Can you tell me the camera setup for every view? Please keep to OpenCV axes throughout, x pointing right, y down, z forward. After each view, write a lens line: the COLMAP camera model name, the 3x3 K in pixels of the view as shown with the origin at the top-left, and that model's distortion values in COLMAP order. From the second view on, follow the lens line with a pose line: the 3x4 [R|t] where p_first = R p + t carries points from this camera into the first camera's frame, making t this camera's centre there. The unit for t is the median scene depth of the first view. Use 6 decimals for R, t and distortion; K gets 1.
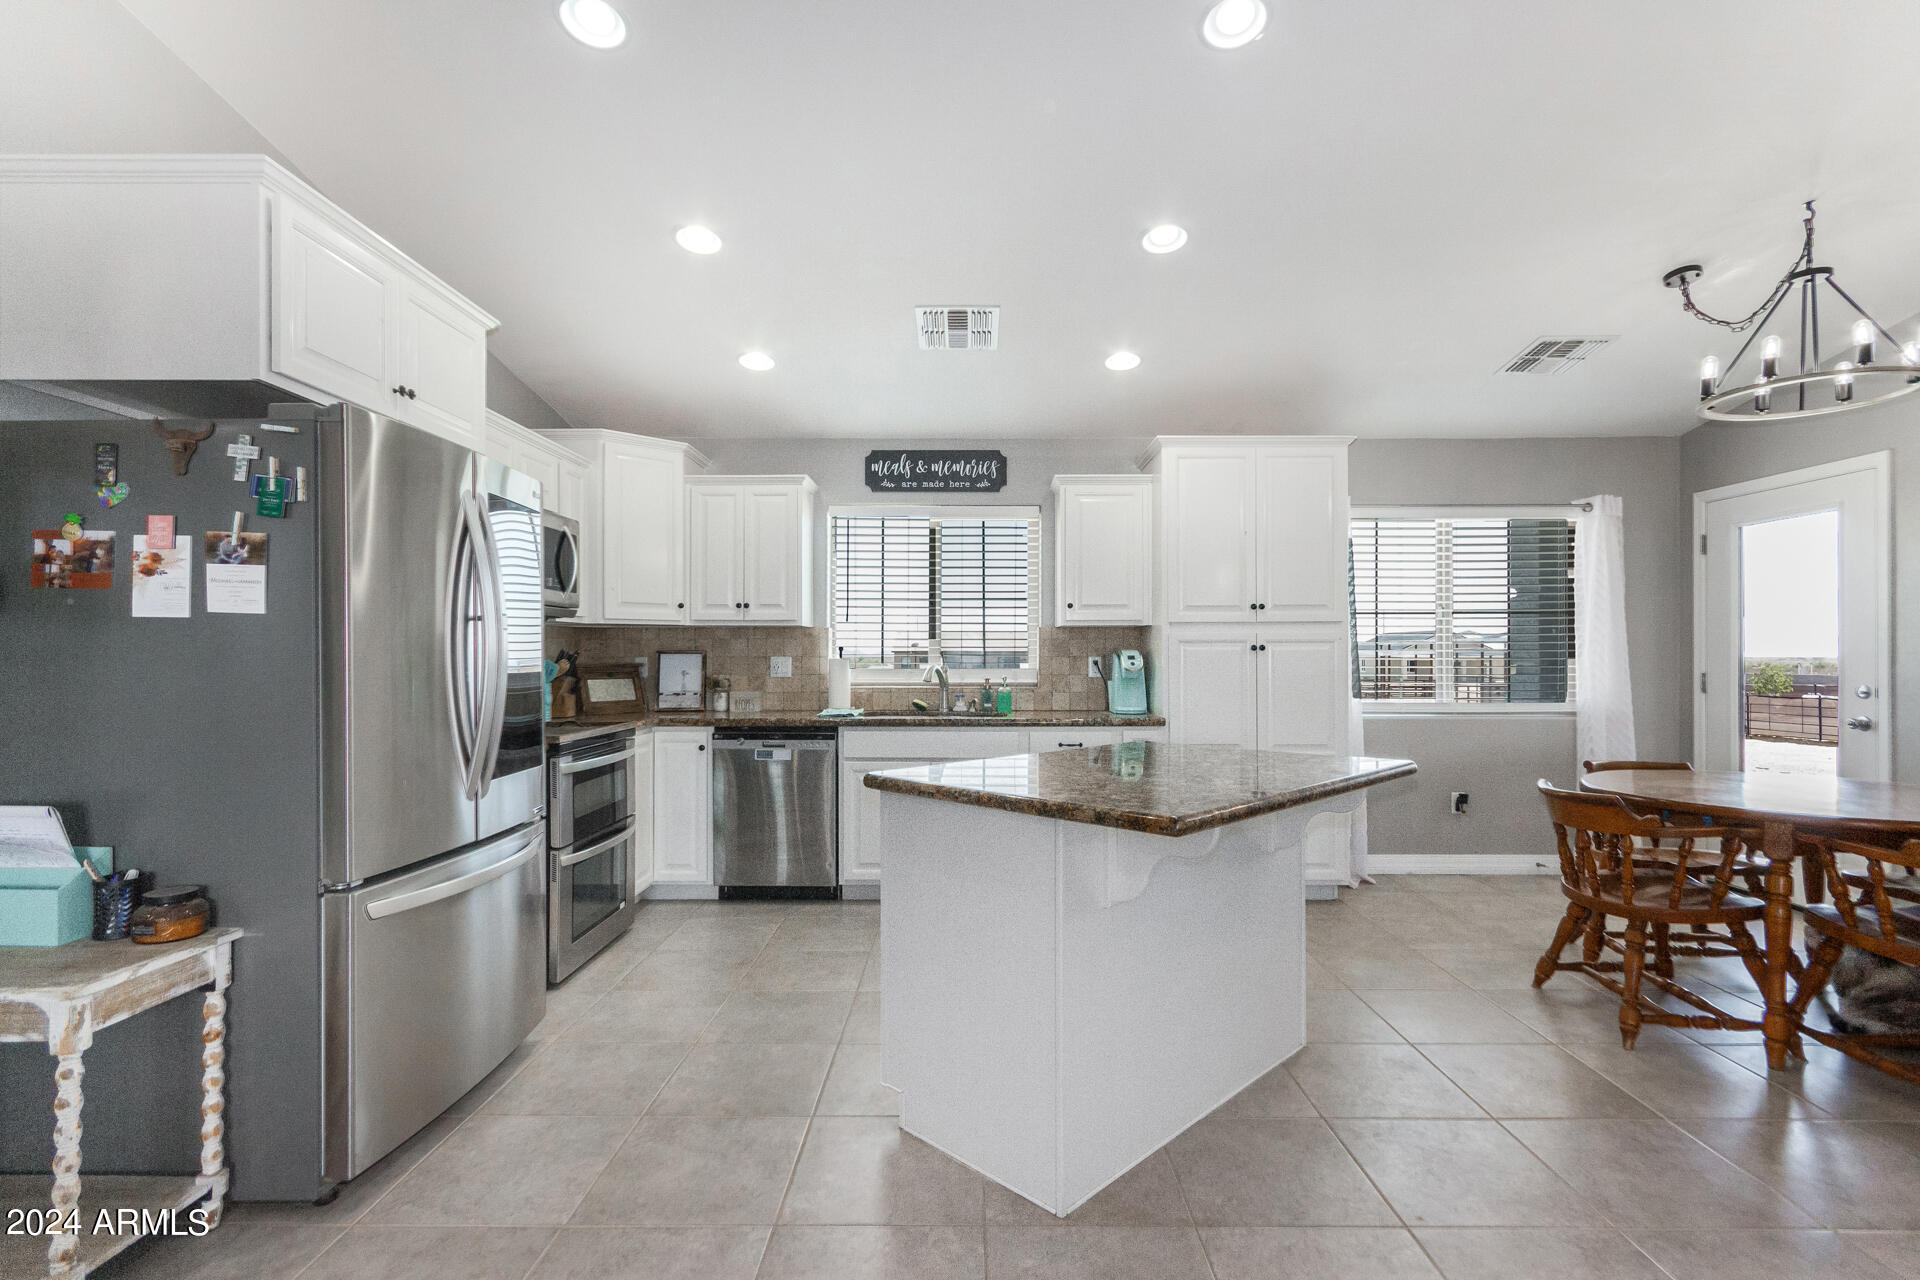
lens RADIAL K [[905.8, 0, 966.7], [0, 905.8, 653.1], [0, 0, 1]] dist [0.001418, 0.000828]
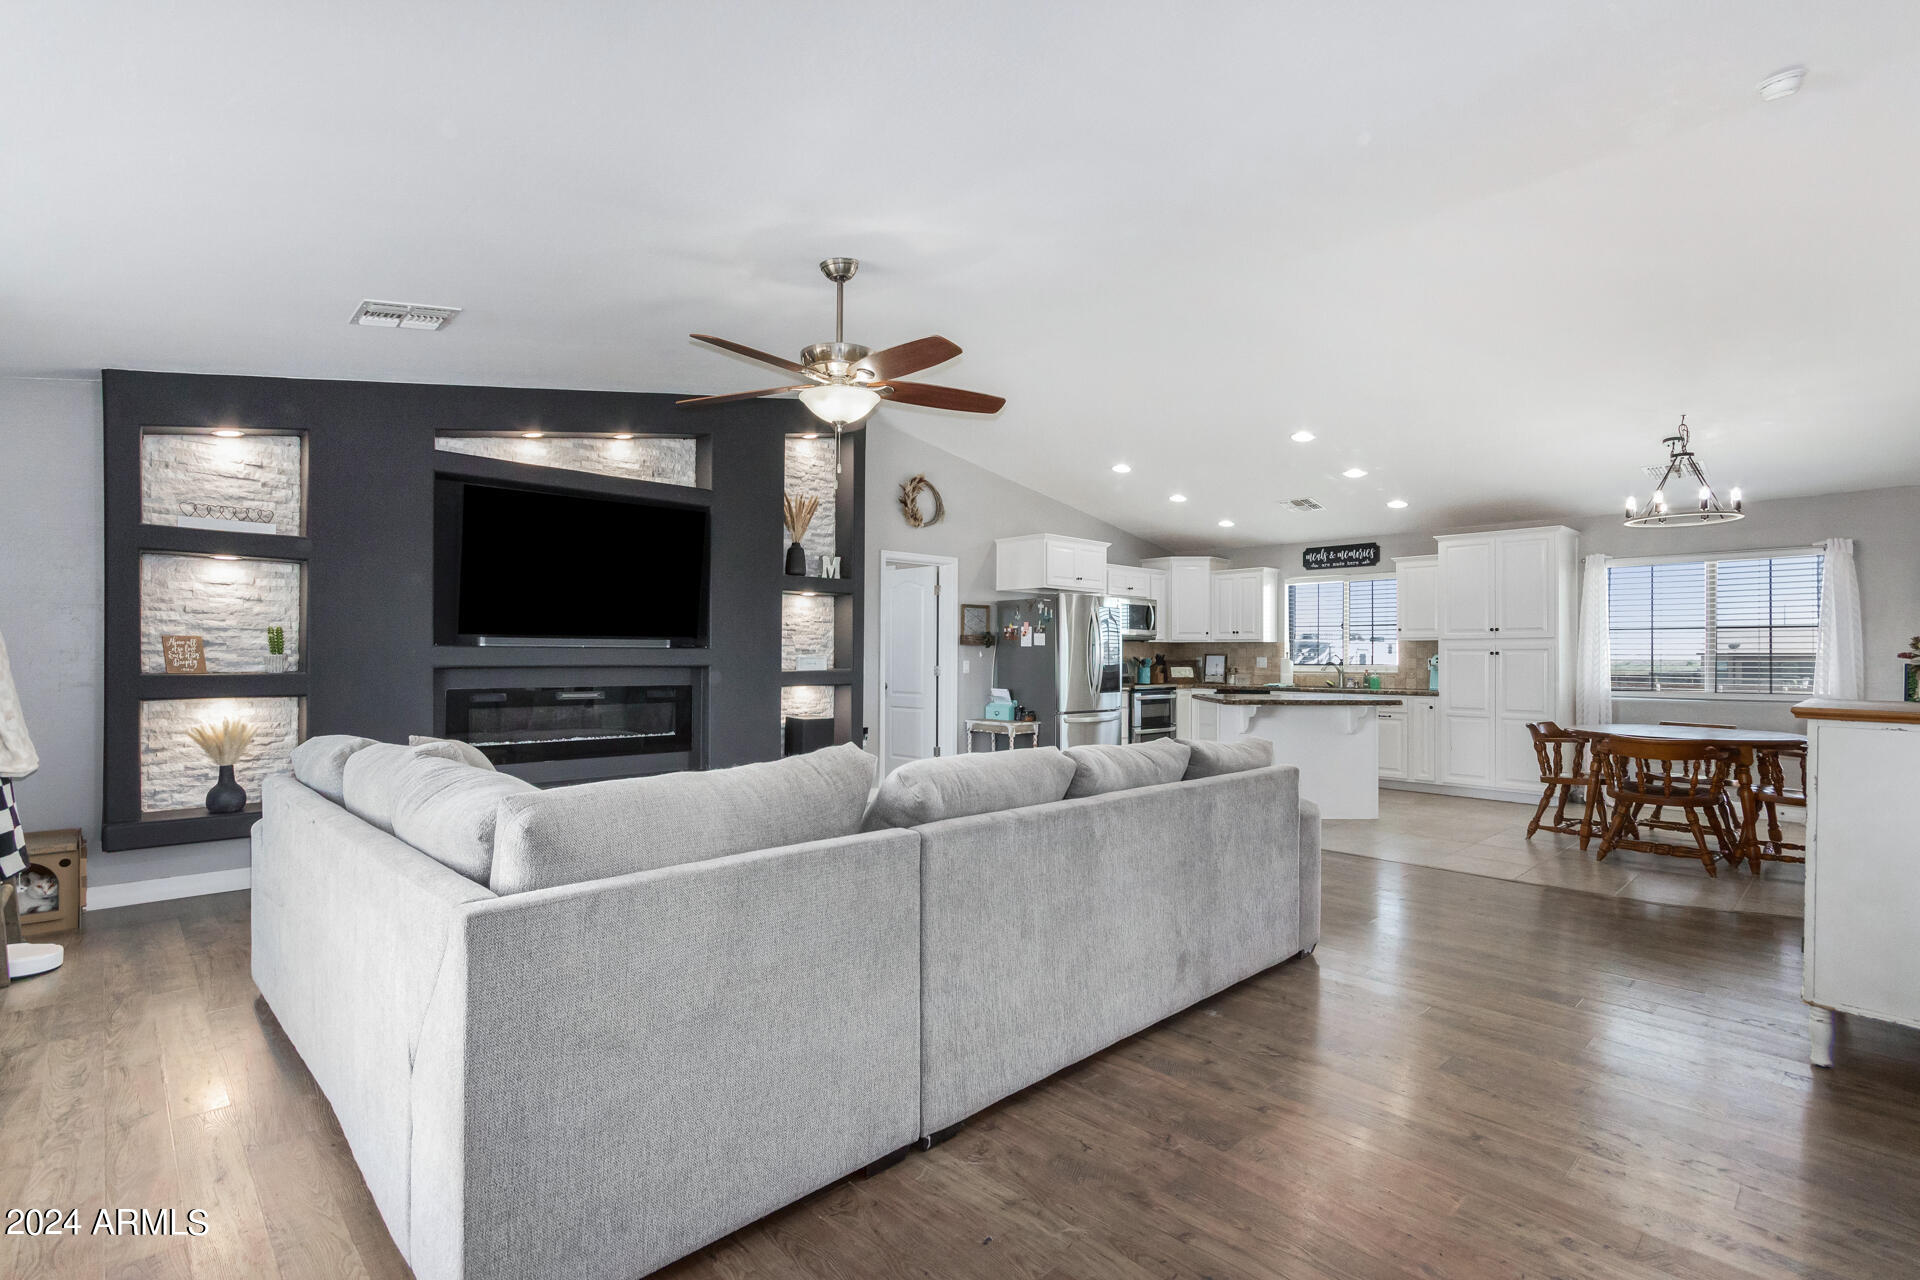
lens RADIAL K [[905.8, 0, 966.7], [0, 905.8, 653.1], [0, 0, 1]] dist [0.001418, 0.000828]
pose [[0.706343, 0.000928, -0.707869, 0.752381], [-0.002706, 0.999995, -0.001390, -0.000127], [0.707865, 0.002897, 0.706342, -0.860426]]
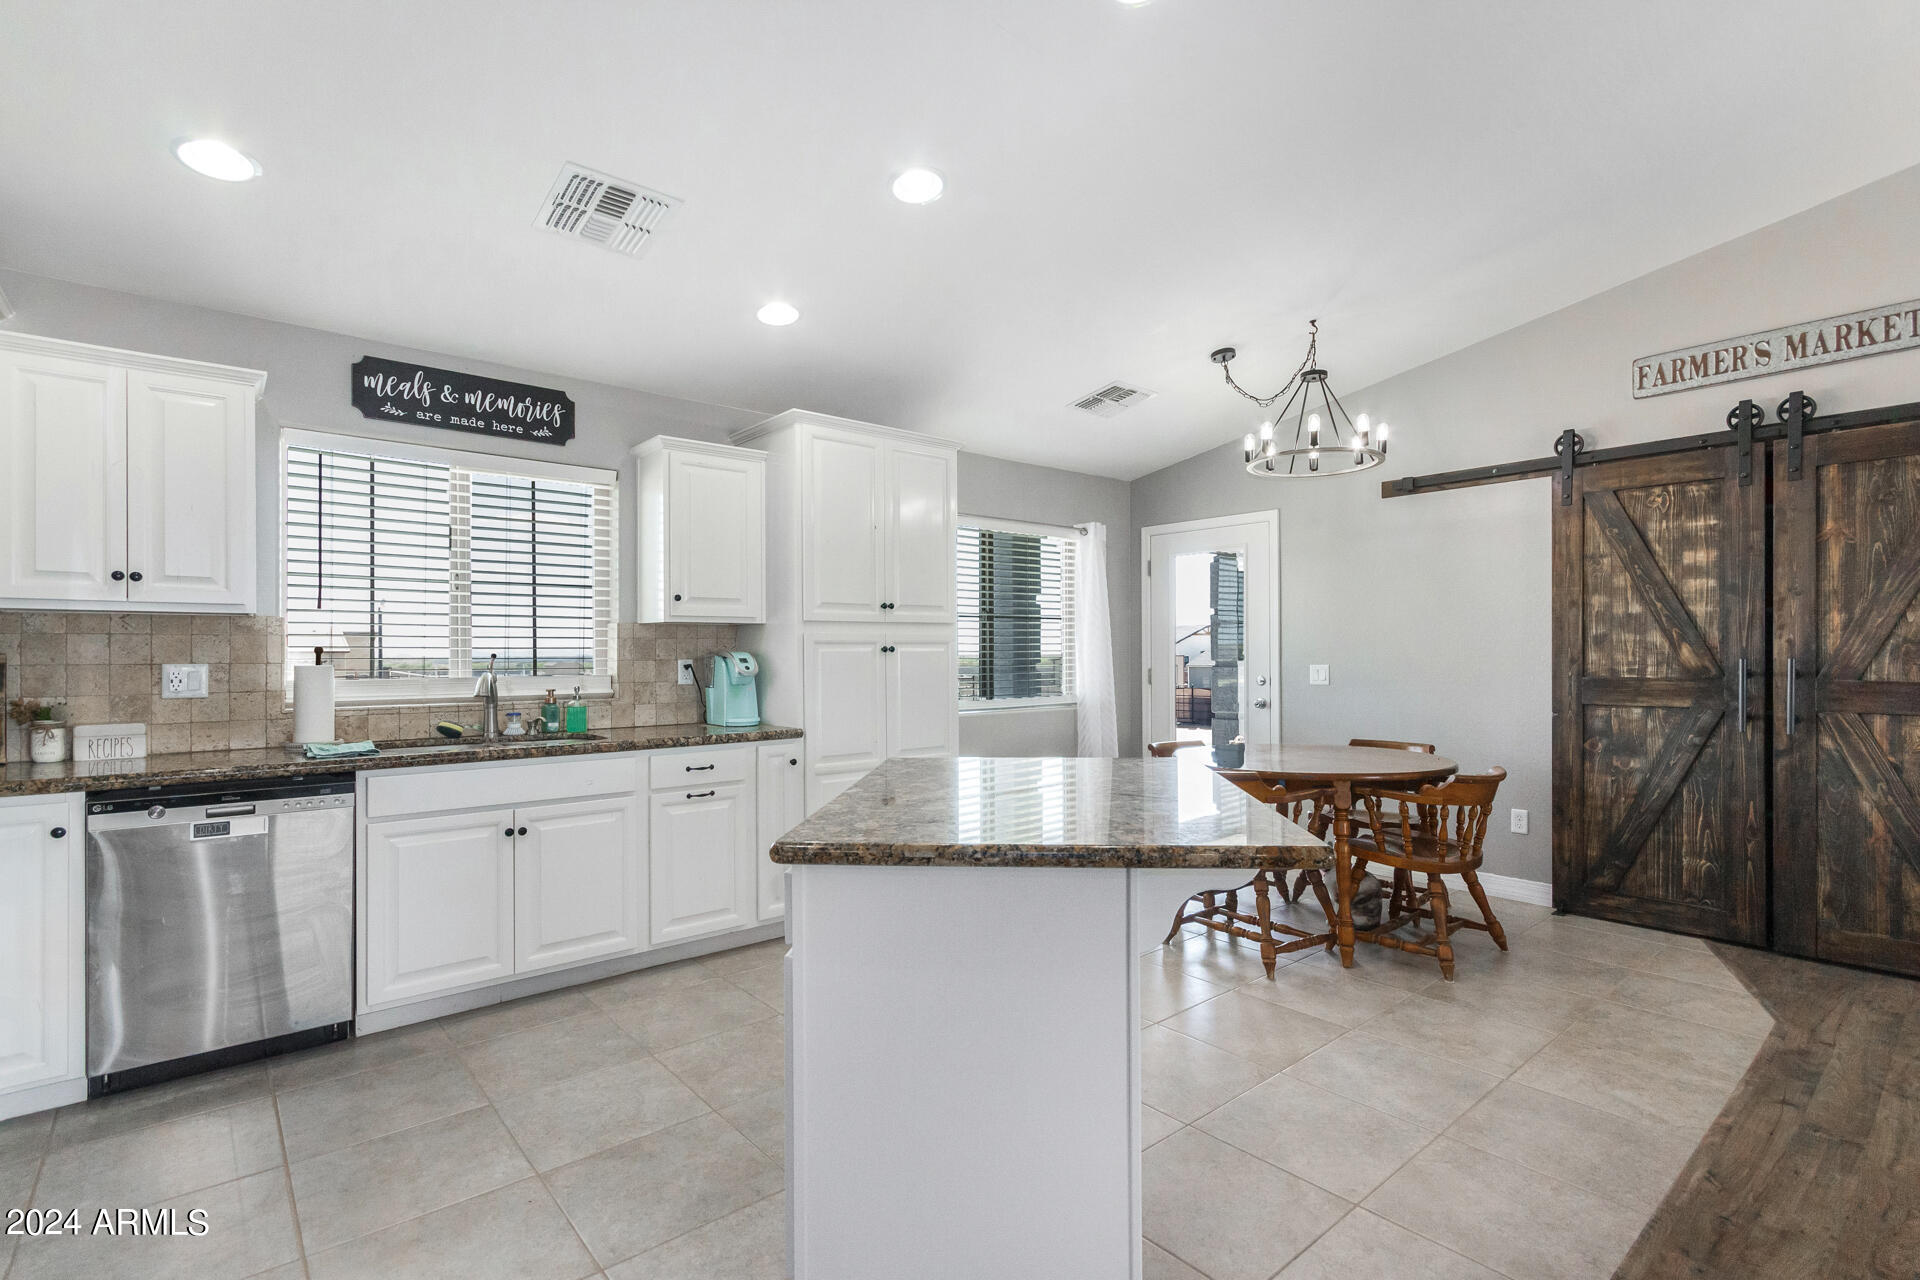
lens RADIAL K [[899.3, 0, 979.0], [0, 899.3, 648.9], [0, 0, 1]] dist [0.003763, 0.000782]
pose [[0.753522, -0.000333, 0.657422, -0.205716], [0.002647, 0.999993, -0.002527, -0.003029], [-0.657417, 0.003644, 0.753518, 0.199433]]
